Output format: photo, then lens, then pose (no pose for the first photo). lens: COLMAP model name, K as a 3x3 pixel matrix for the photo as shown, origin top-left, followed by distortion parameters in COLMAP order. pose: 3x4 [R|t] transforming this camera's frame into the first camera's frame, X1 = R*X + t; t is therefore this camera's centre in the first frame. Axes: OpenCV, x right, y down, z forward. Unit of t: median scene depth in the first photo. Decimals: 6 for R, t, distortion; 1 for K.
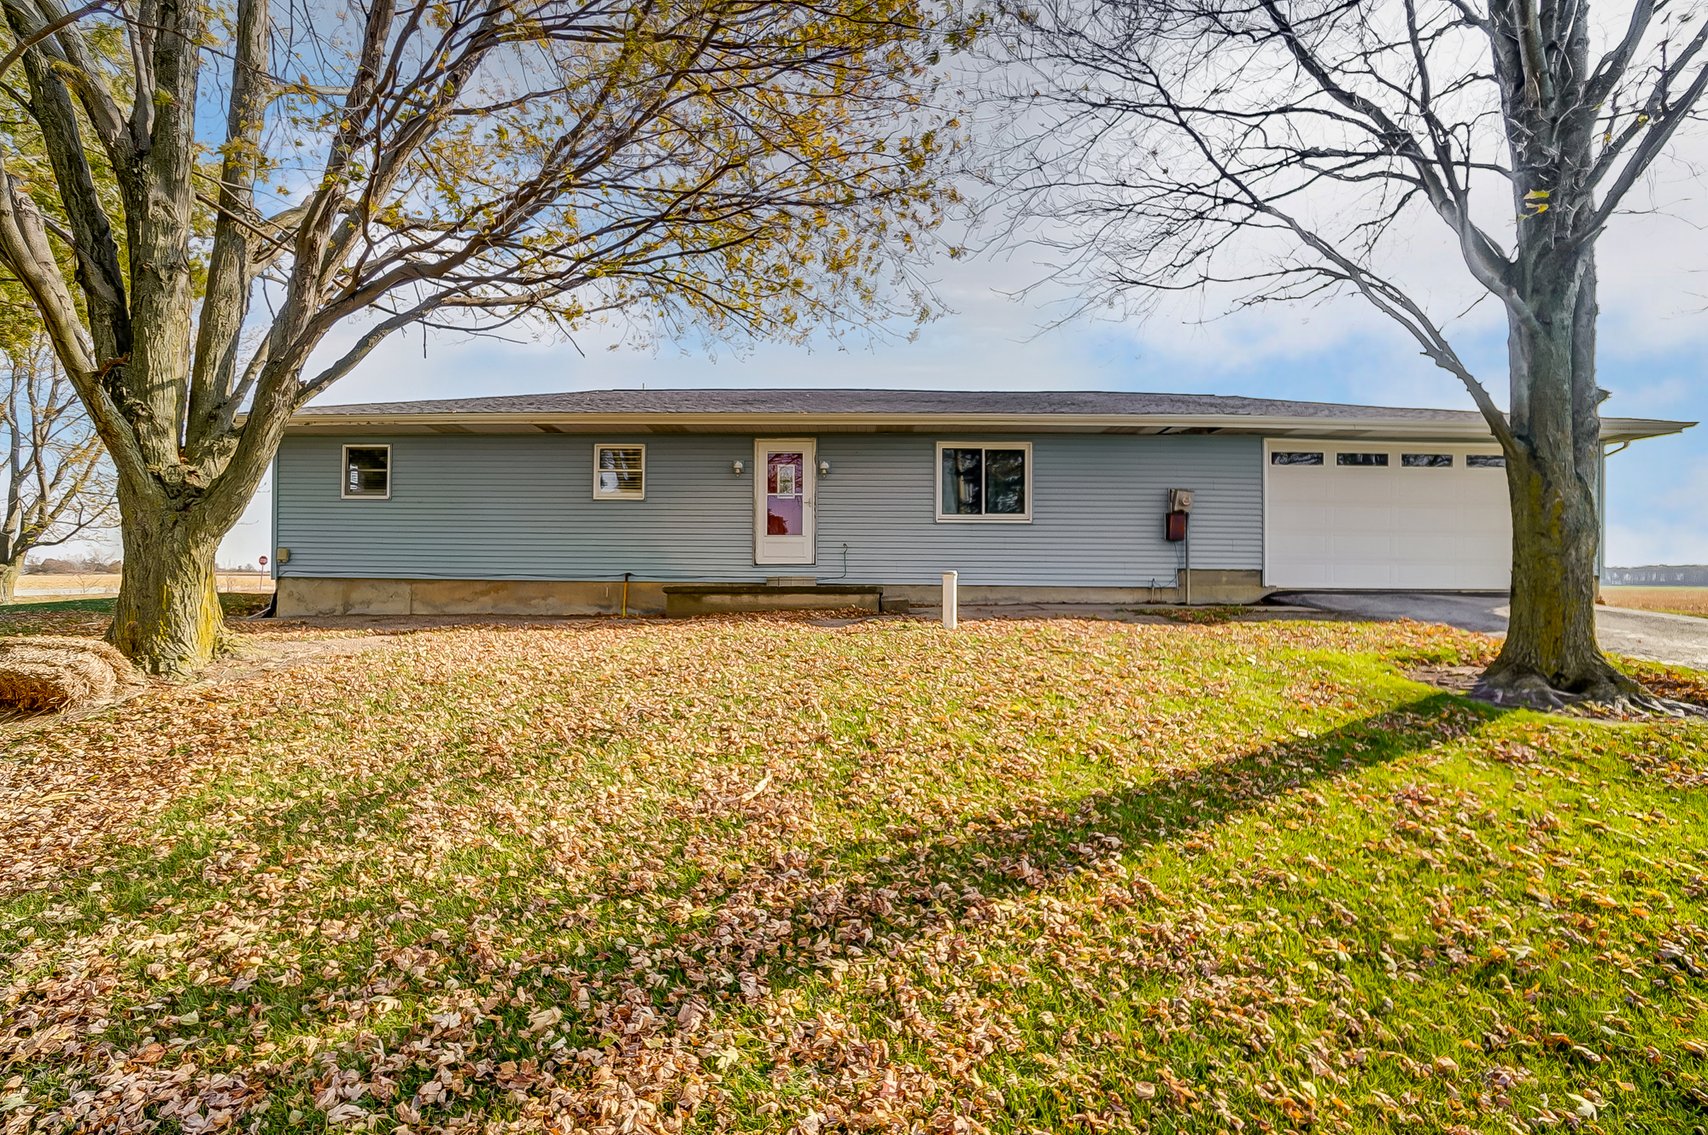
lens RADIAL K [[761.3, 0, 844.7], [0, 761.3, 561.2], [0, 0, 1]] dist [-0.036498, 0.000494]
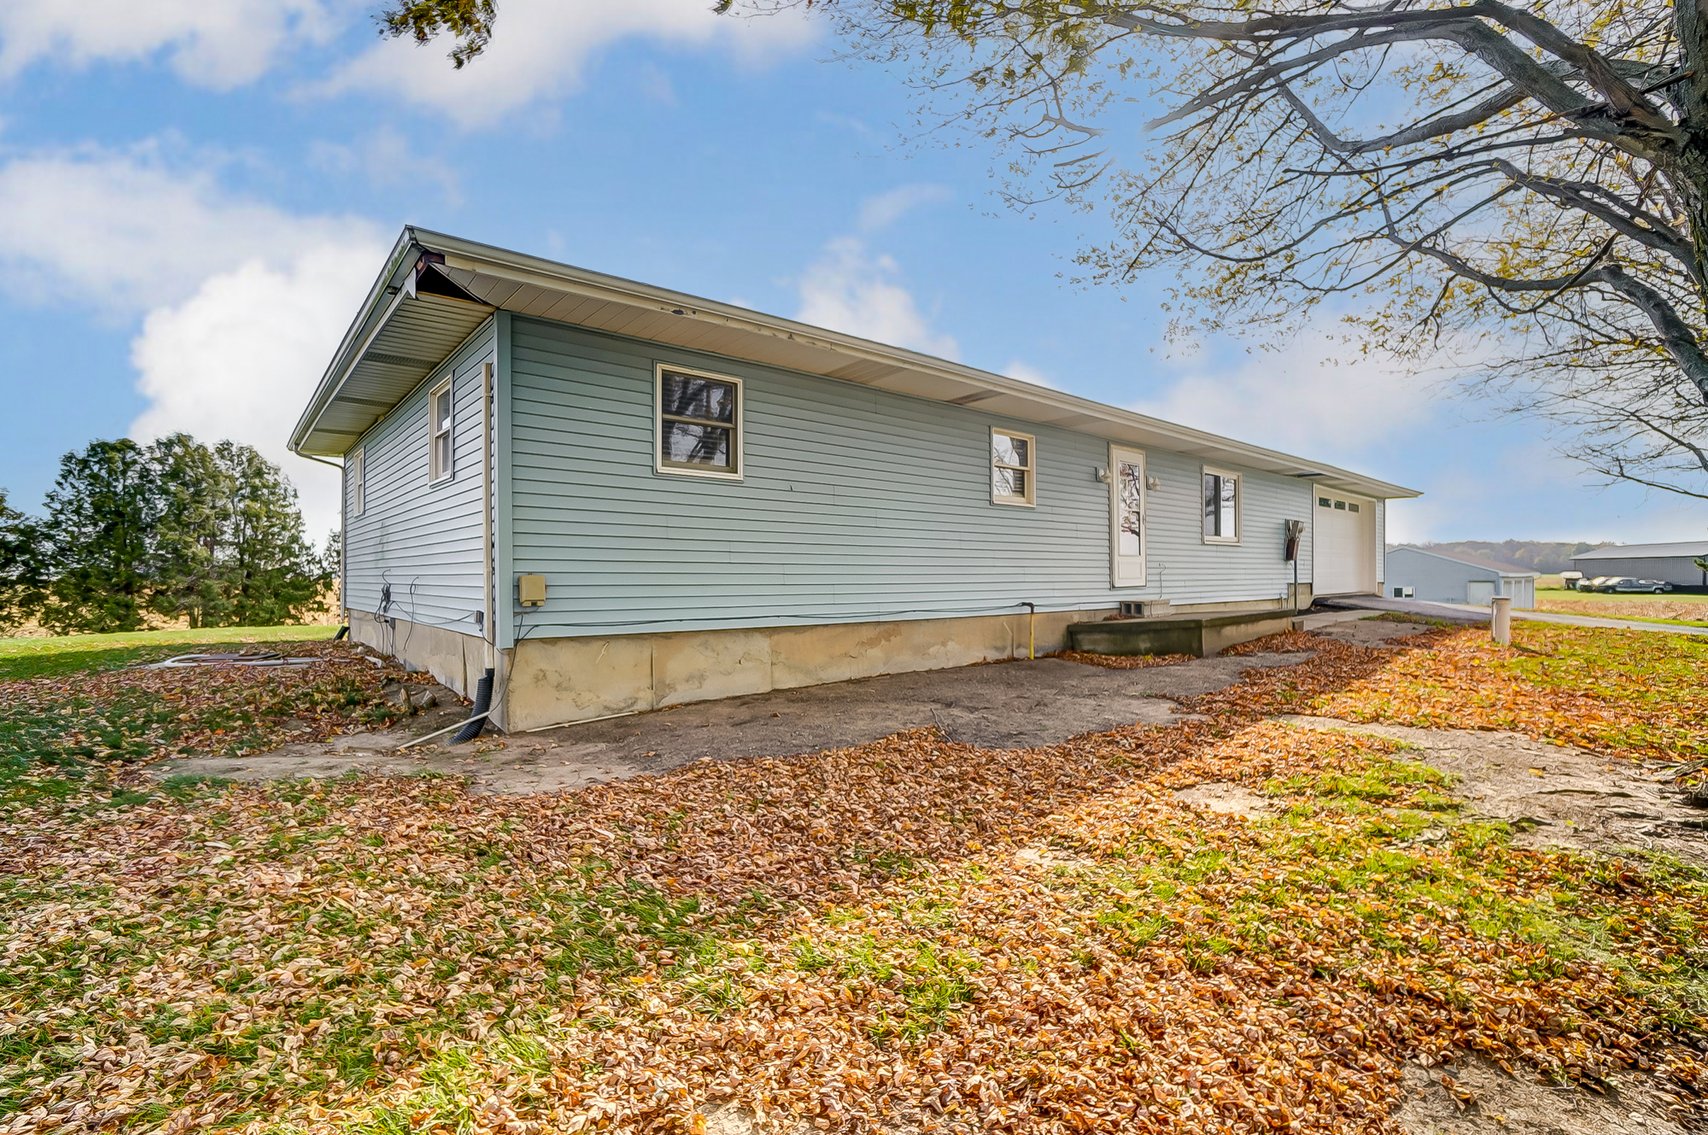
lens RADIAL K [[761.3, 0, 844.7], [0, 761.3, 561.2], [0, 0, 1]] dist [-0.036498, 0.000494]
pose [[0.747725, -0.000098, 0.664009, -0.920929], [-0.001070, 0.999999, 0.001352, -0.026107], [-0.664008, -0.001722, 0.747723, 0.547836]]
